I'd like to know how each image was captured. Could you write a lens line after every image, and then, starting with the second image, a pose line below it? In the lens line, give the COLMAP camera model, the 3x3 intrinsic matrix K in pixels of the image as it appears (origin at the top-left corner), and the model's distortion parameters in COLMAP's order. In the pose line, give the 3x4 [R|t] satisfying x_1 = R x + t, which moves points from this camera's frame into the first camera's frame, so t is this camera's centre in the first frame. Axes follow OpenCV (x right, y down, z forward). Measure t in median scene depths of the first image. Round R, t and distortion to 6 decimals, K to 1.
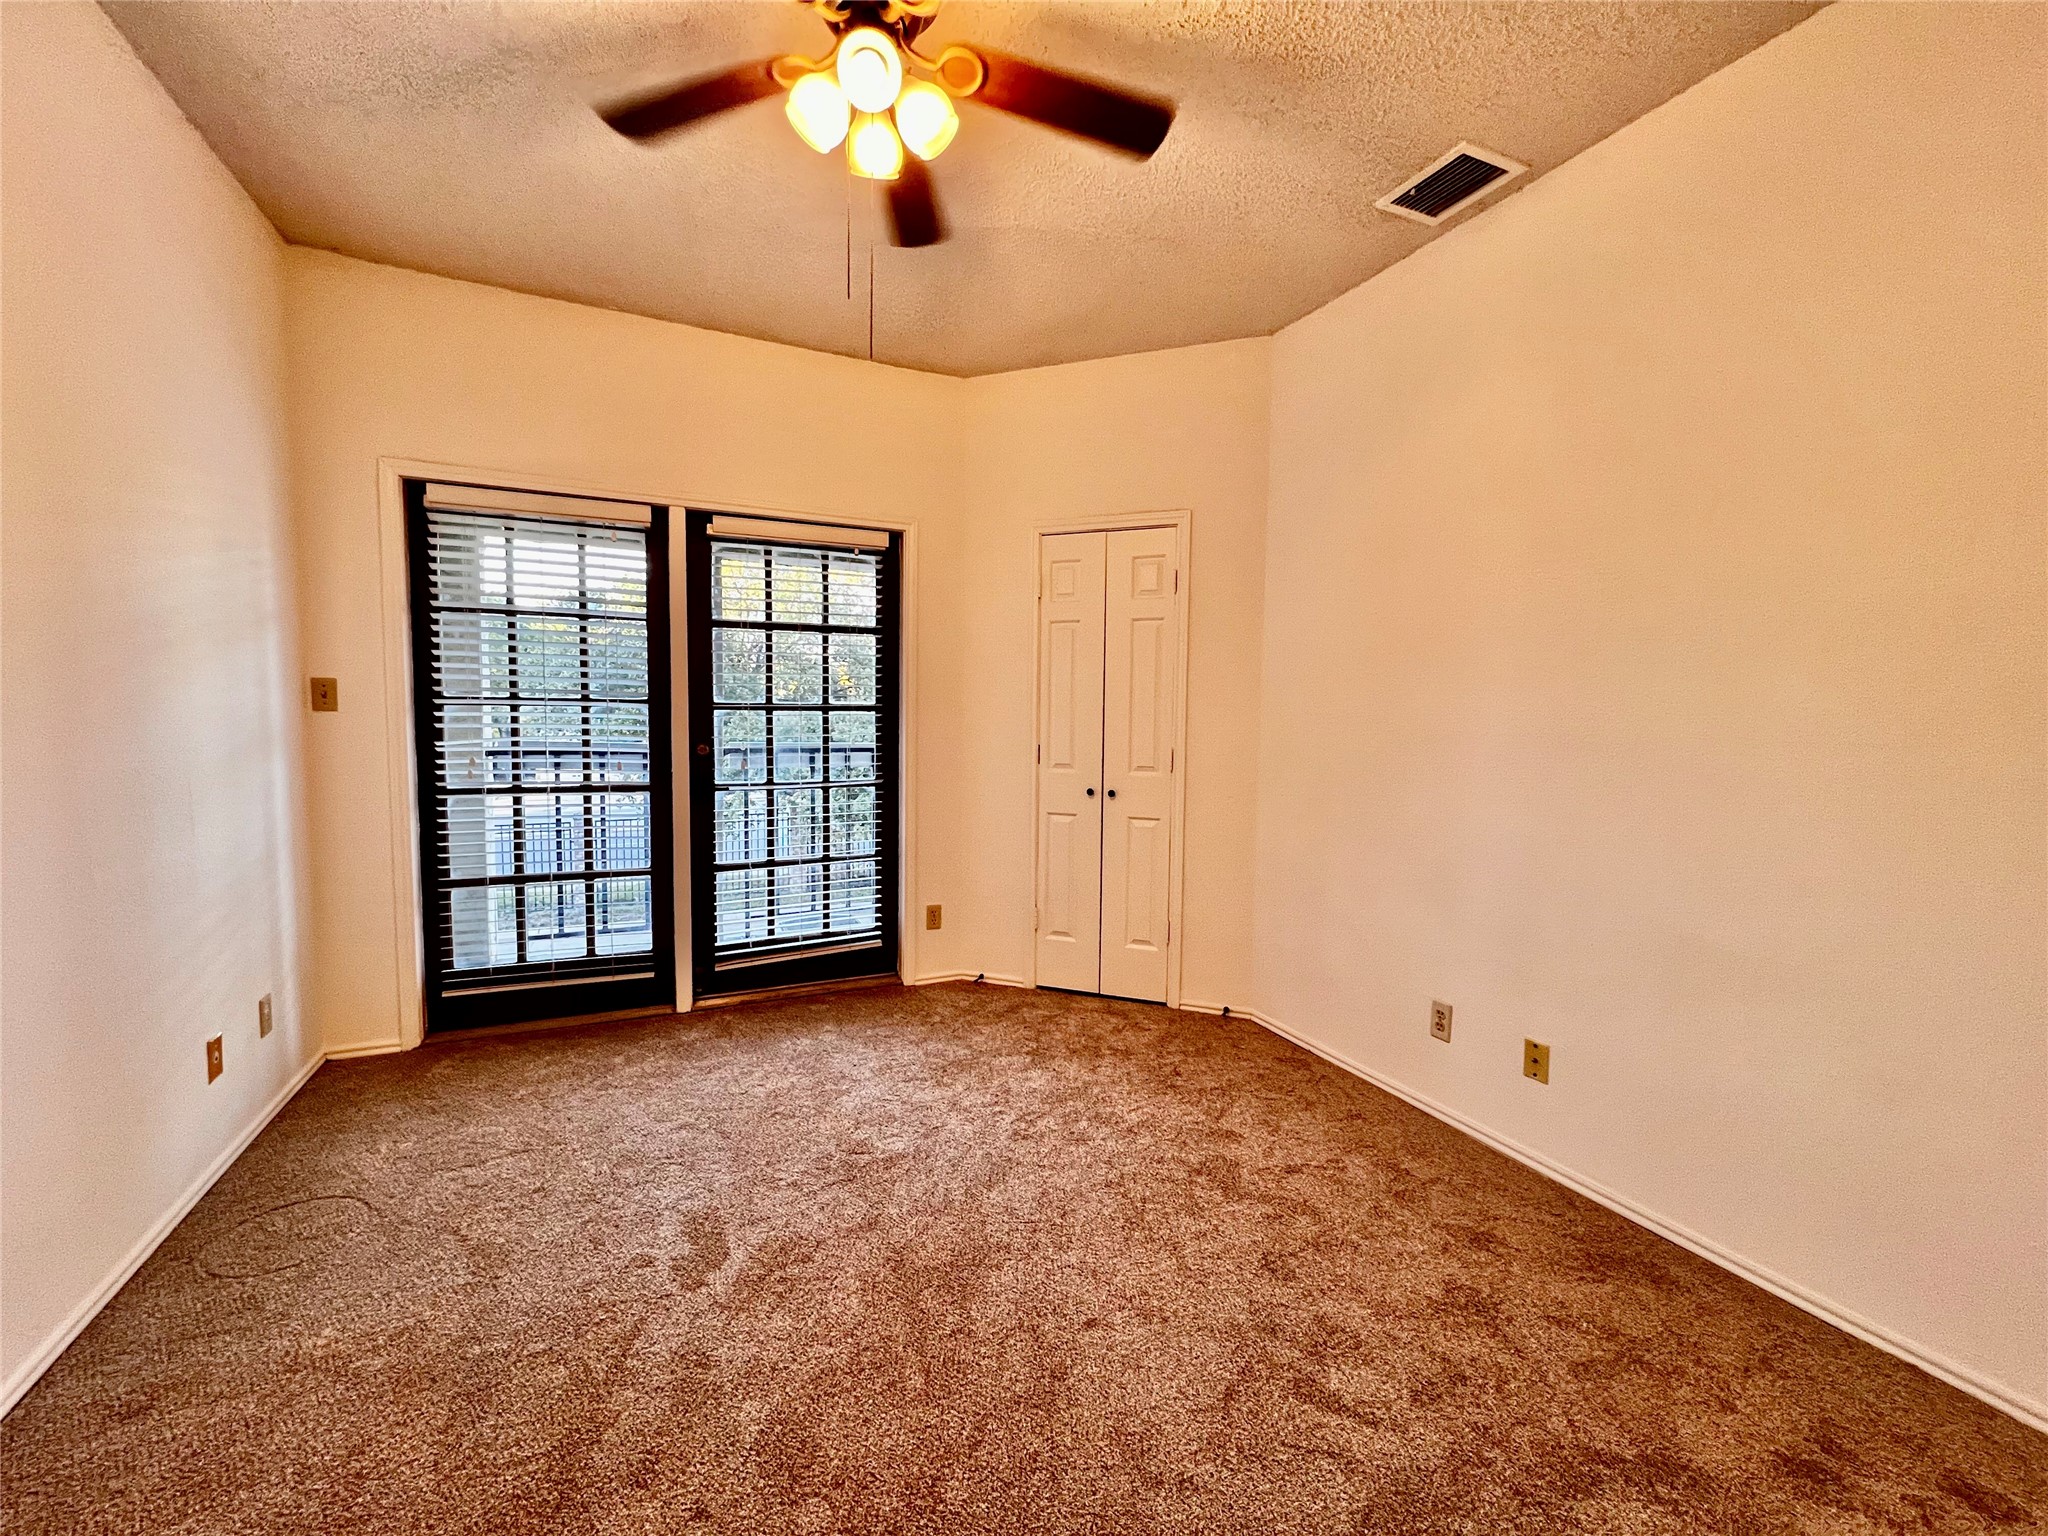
lens RADIAL K [[817.1, 0, 1024.0], [0, 817.1, 768.0], [0, 0, 1]] dist [0.001136, 0.000157]
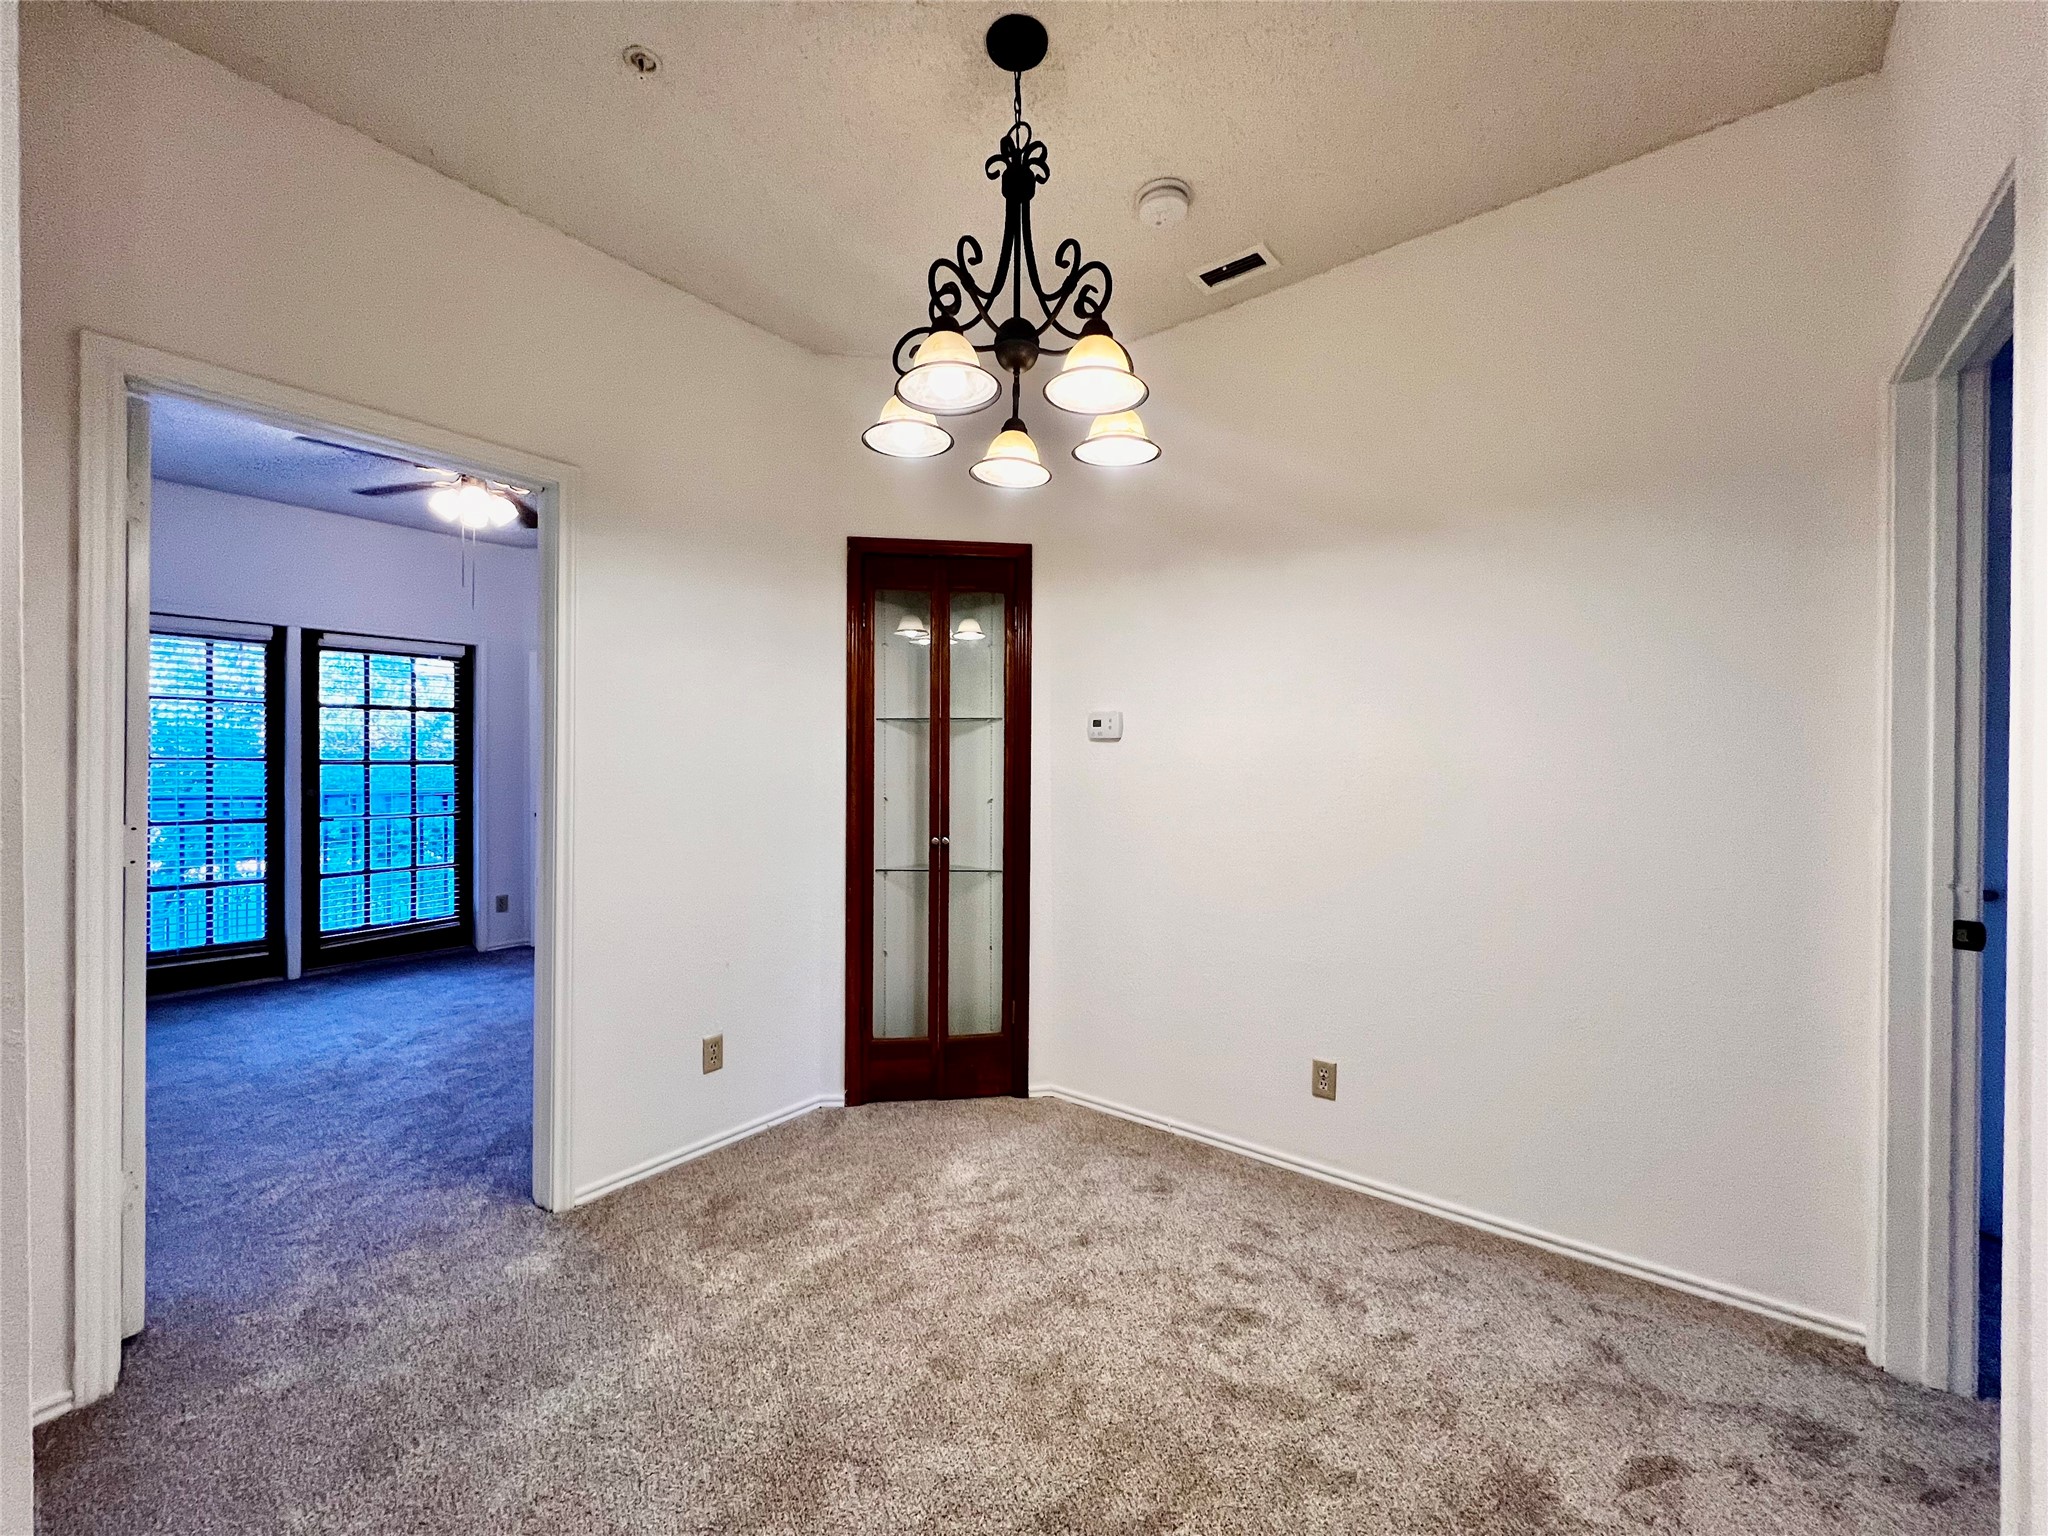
lens RADIAL K [[817.1, 0, 1024.0], [0, 817.1, 768.0], [0, 0, 1]] dist [0.001136, 0.000157]
pose [[0.890876, -0.014326, 0.454021, 0.068738], [0.041007, 0.997958, -0.048974, 0.055653], [-0.452393, 0.062247, 0.889644, -0.834546]]
